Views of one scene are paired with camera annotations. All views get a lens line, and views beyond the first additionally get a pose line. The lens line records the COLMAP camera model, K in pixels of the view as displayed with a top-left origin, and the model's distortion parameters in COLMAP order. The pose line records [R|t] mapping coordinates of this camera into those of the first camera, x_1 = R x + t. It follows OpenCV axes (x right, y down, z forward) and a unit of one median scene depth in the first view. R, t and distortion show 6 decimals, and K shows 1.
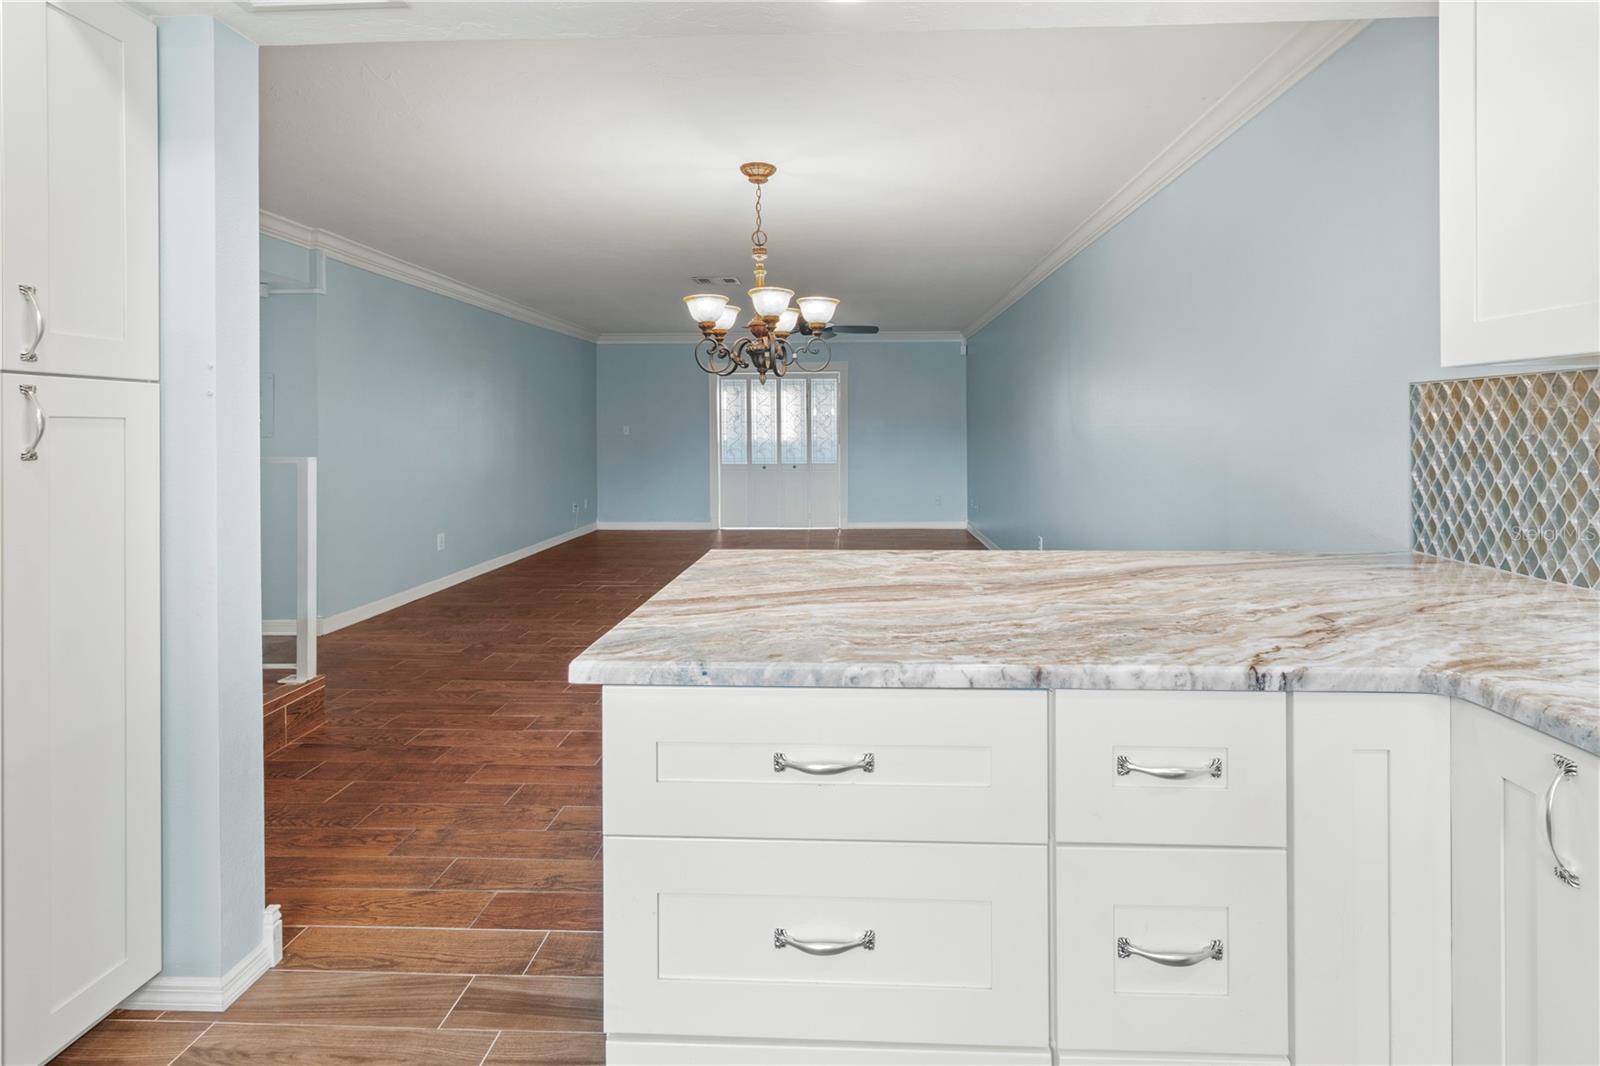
lens RADIAL K [[769.5, 0, 829.8], [0, 769.5, 432.4], [0, 0, 1]] dist [-0.000352, -0.000074]
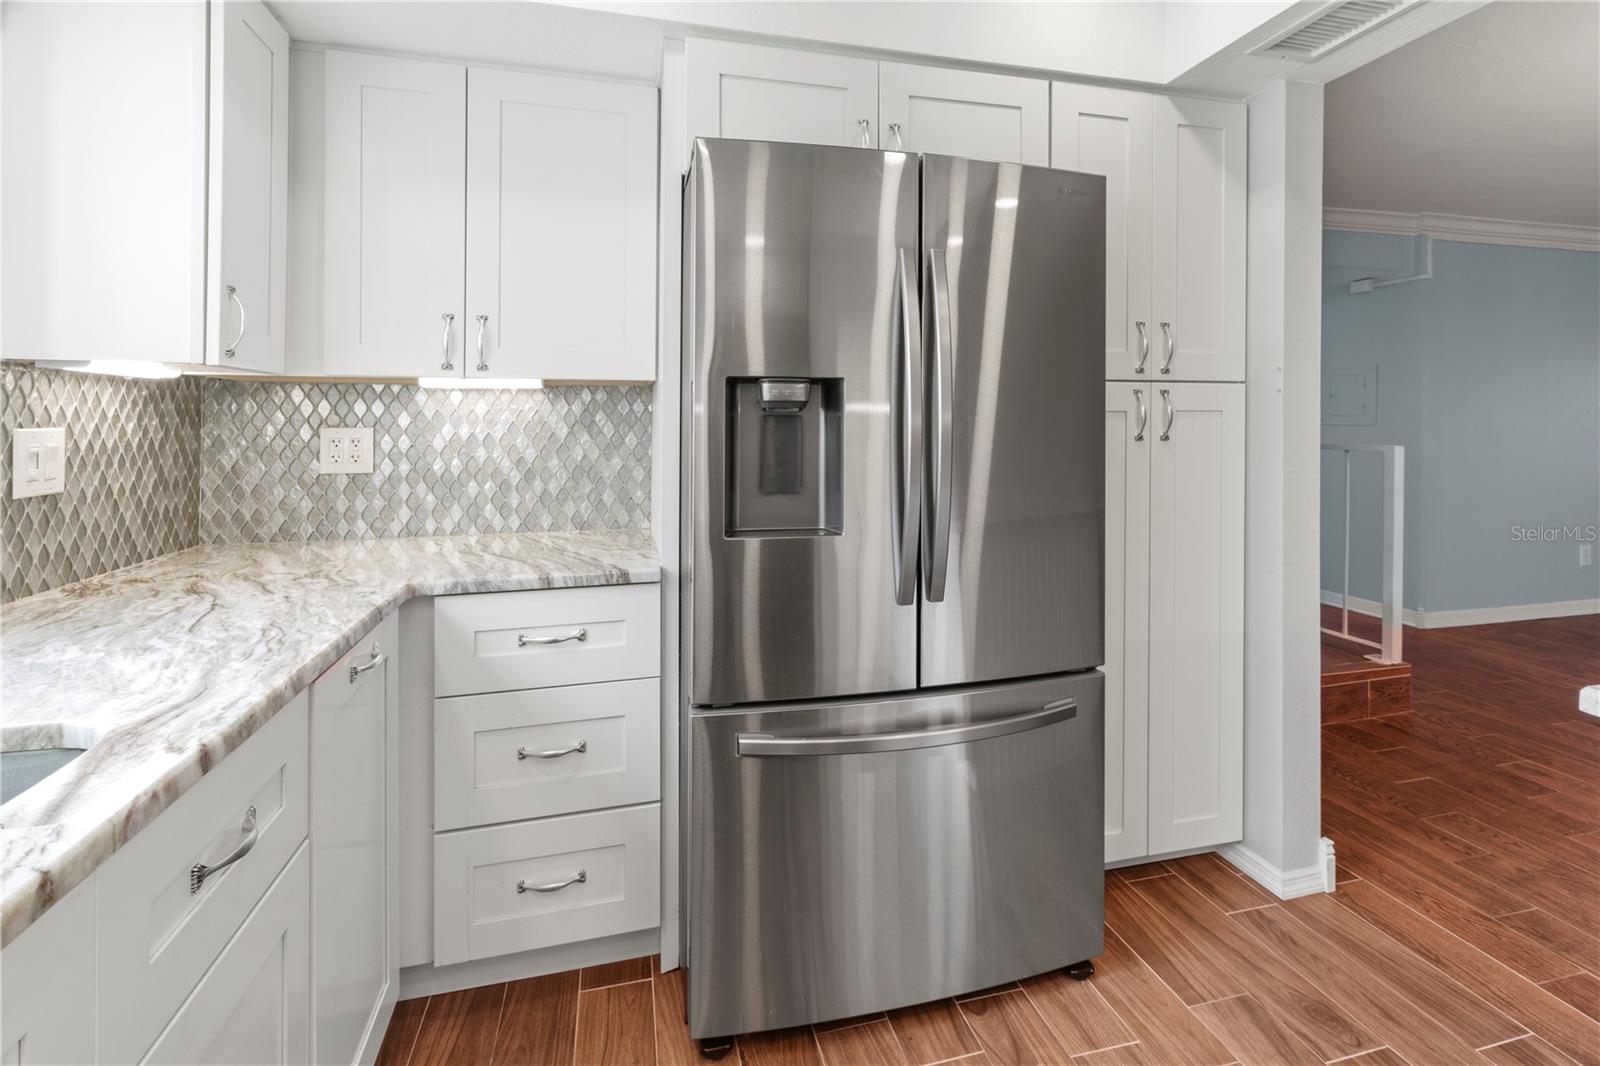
lens RADIAL K [[774.9, 0, 822.5], [0, 774.9, 420.8], [0, 0, 1]] dist [0.000272, -0.000201]
pose [[0.291161, 0.001906, -0.956672, 0.146755], [-0.001646, 0.999998, 0.001491, -0.002316], [0.956673, 0.001140, 0.291164, -0.044873]]
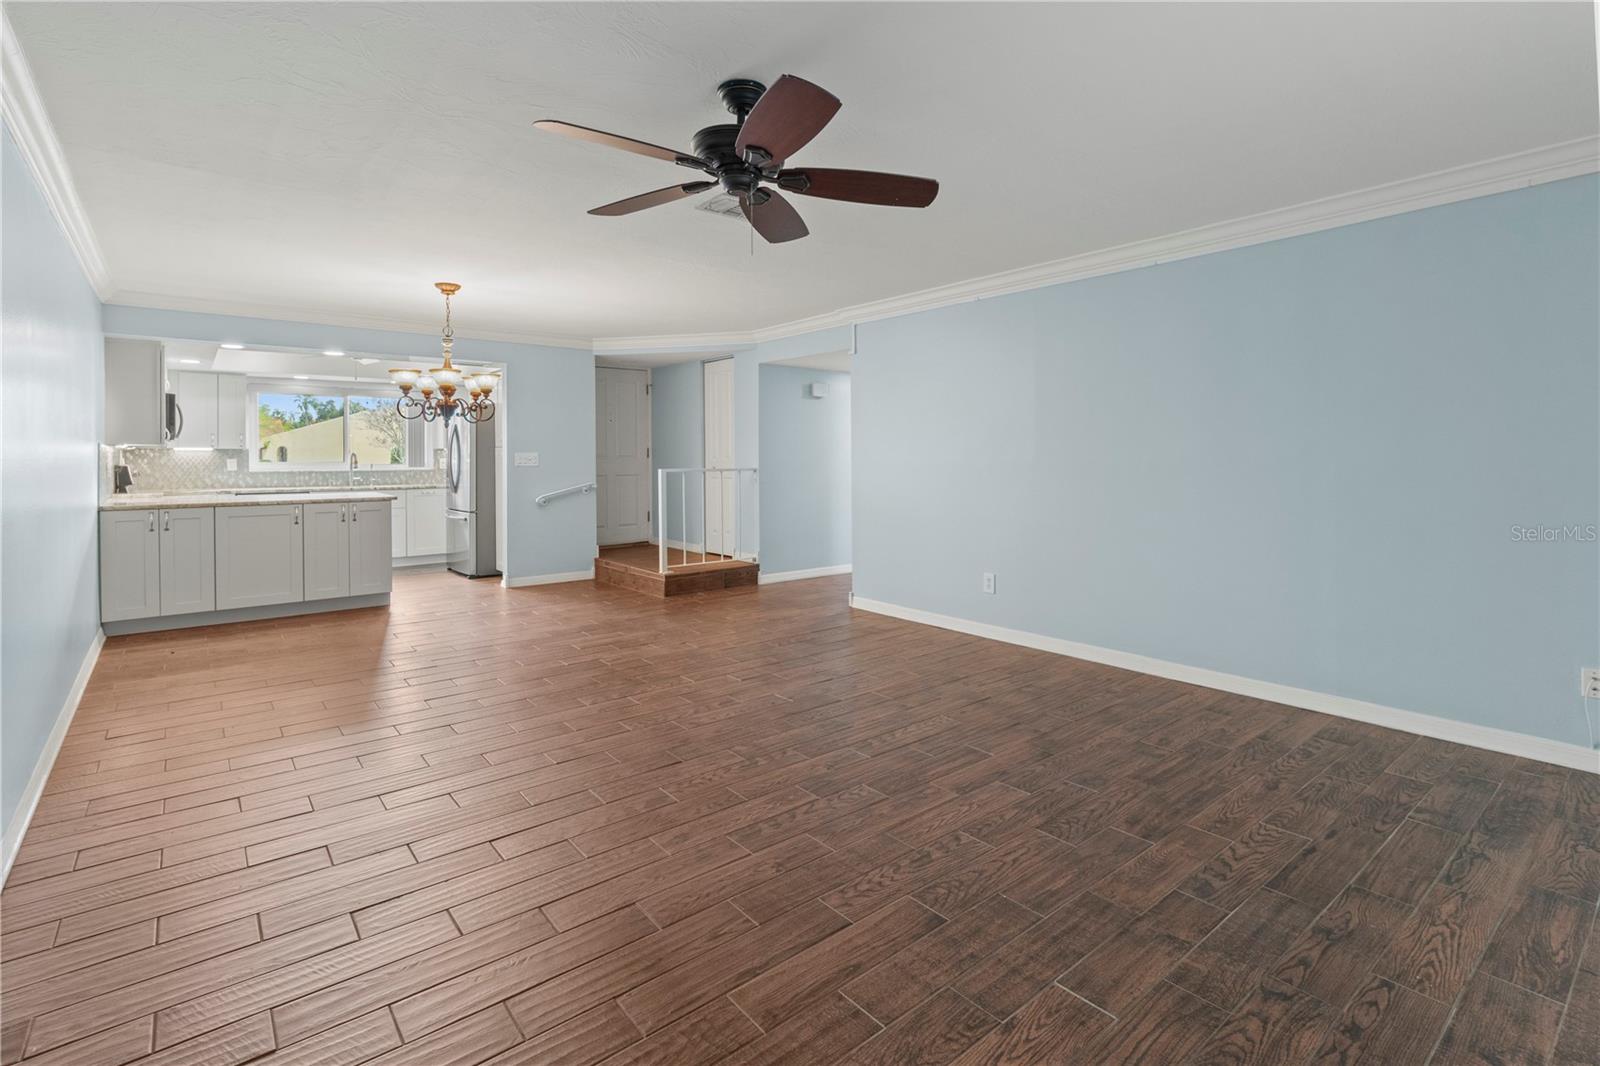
lens RADIAL K [[750.4, 0, 818.3], [0, 750.4, 465.8], [0, 0, 1]] dist [-0.003732, -0.000669]
pose [[-0.743070, 0.015156, -0.669043, 0.672813], [0.004936, 0.999840, 0.017167, -0.017422], [0.669196, 0.009454, -0.743026, 4.868919]]
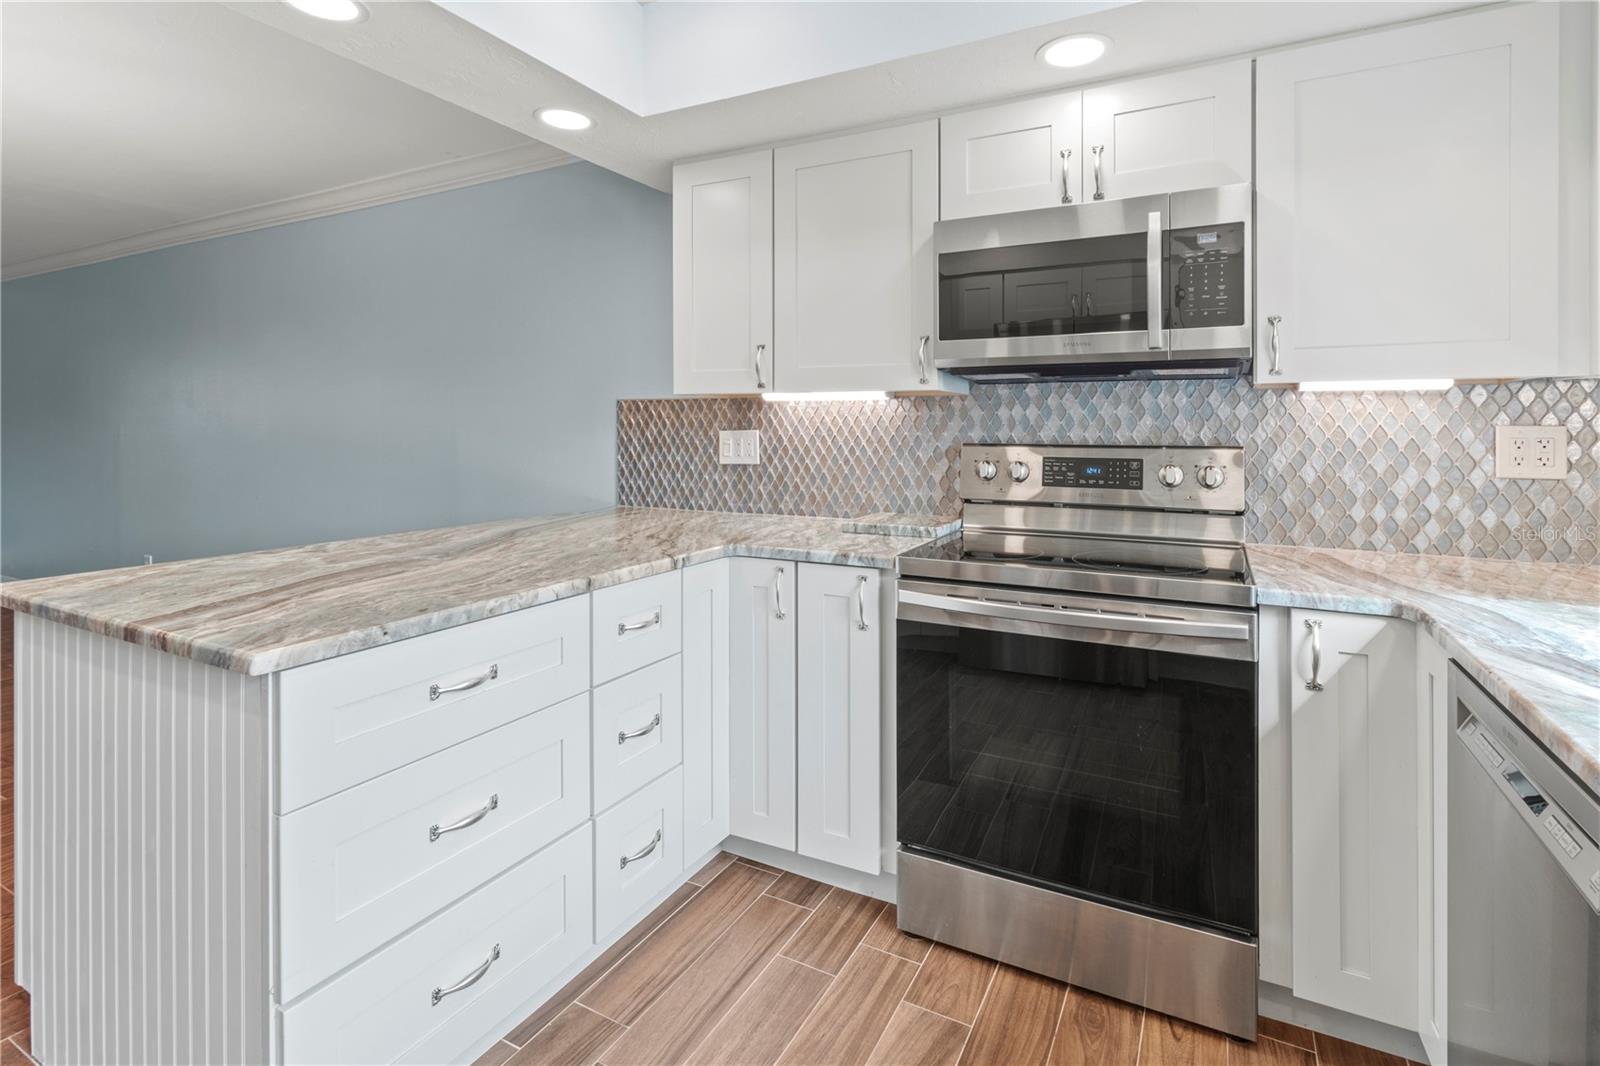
lens RADIAL K [[763.5, 0, 819.7], [0, 763.5, 430.6], [0, 0, 1]] dist [-0.001614, -0.000124]
pose [[0.428947, 0.002108, 0.903327, -0.519623], [-0.000544, 0.999998, -0.002075, 0.002396], [-0.903330, 0.000399, 0.428947, -0.057297]]
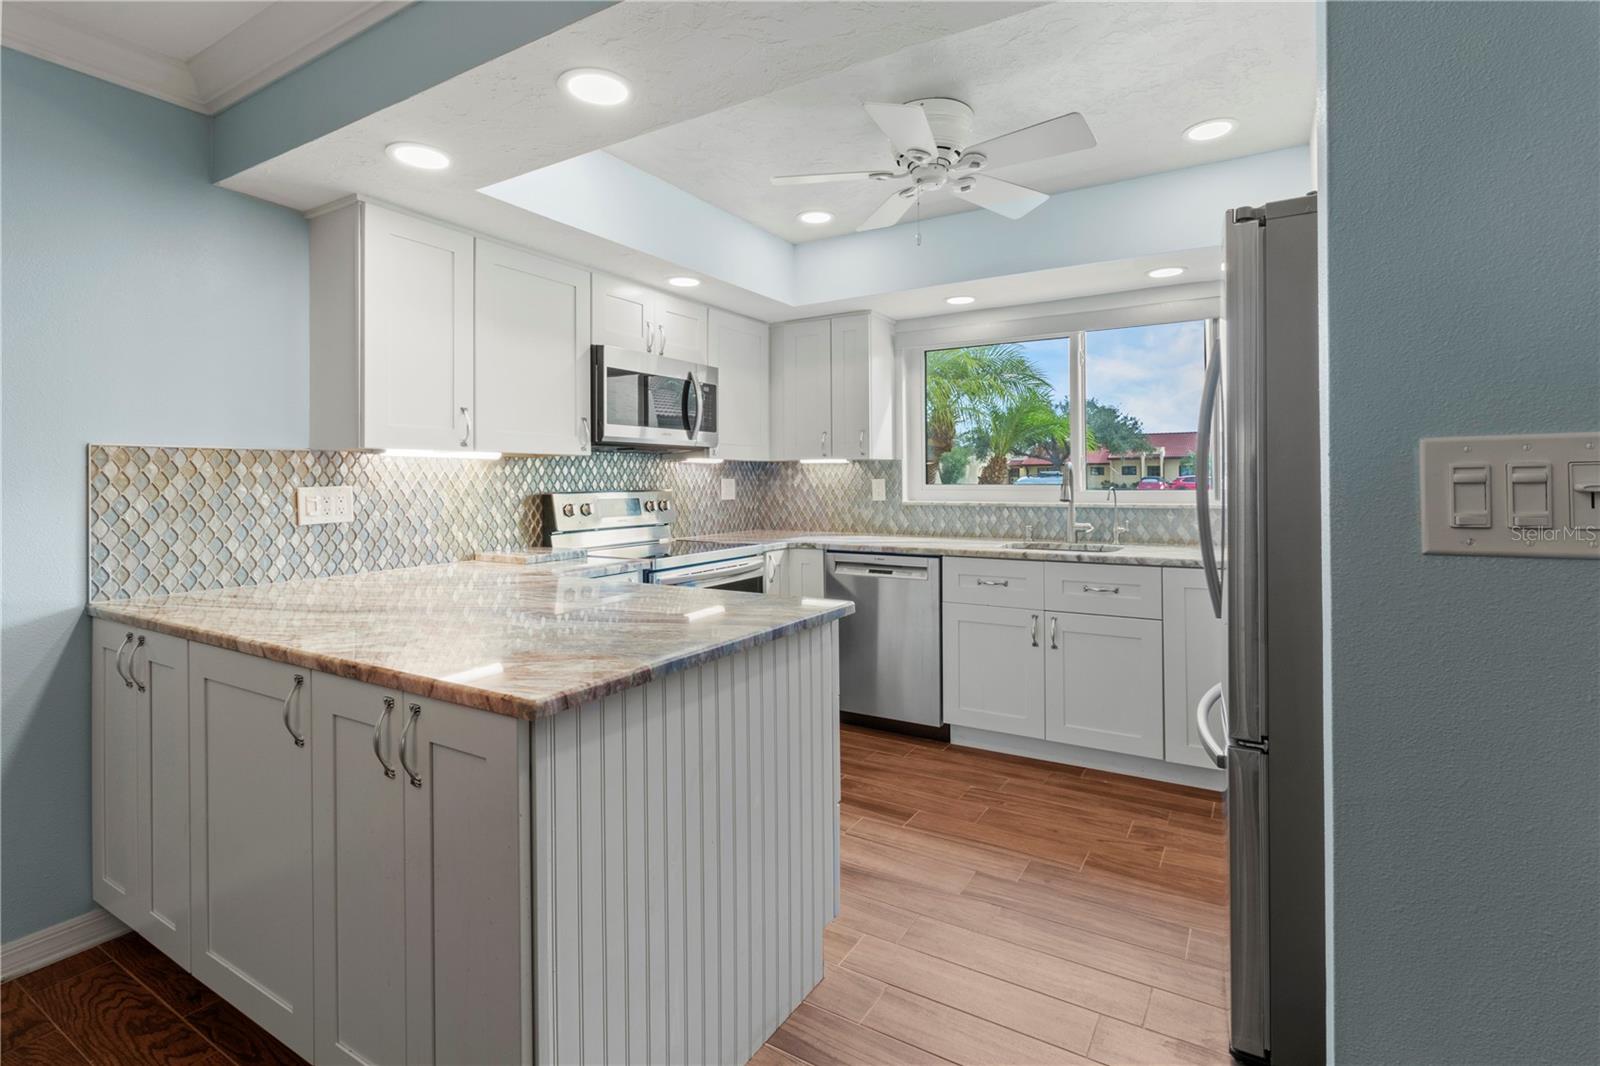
lens RADIAL K [[752.0, 0, 814.2], [0, 752.0, 492.5], [0, 0, 1]] dist [-0.000978, -0.000552]
pose [[-0.876487, 0.002236, 0.481420, -0.643903], [0.013285, 0.999721, 0.019543, -0.005051], [-0.481241, 0.023525, -0.876272, 1.519408]]
